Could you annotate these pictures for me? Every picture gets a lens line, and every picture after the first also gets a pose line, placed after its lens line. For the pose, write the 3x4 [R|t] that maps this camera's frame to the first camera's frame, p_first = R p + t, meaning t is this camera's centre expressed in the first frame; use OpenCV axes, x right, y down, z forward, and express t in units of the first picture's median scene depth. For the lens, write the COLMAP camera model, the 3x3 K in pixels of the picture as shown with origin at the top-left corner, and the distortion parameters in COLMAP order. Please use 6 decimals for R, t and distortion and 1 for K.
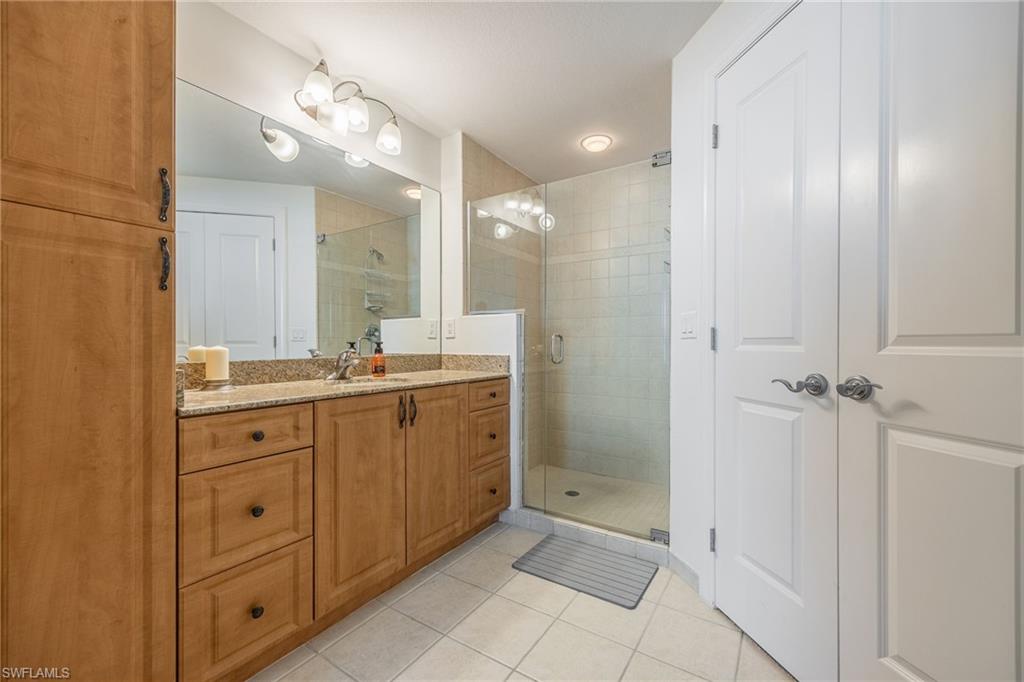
lens RADIAL K [[407.8, 0, 517.3], [0, 407.8, 342.8], [0, 0, 1]] dist [0.001687, 0.000204]
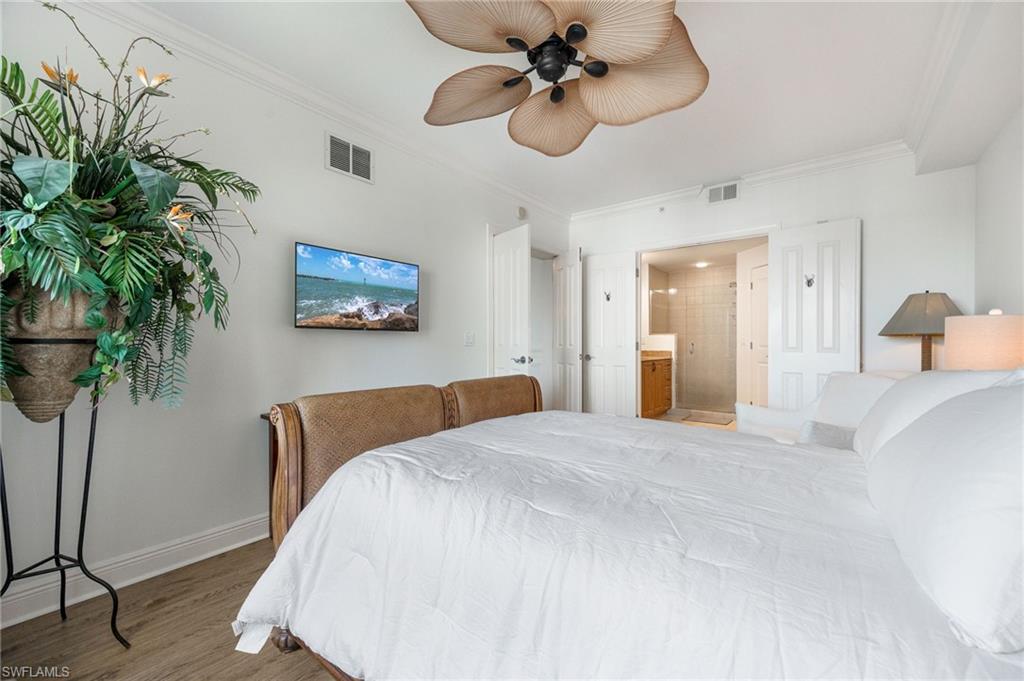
lens RADIAL K [[407.8, 0, 517.3], [0, 407.8, 342.3], [0, 0, 1]] dist [0.001687, 0.000204]
pose [[0.996346, 0.006630, -0.085146, -0.734356], [-0.007531, 0.999919, -0.010262, 0.009534], [0.085071, 0.010866, 0.996316, -1.613226]]
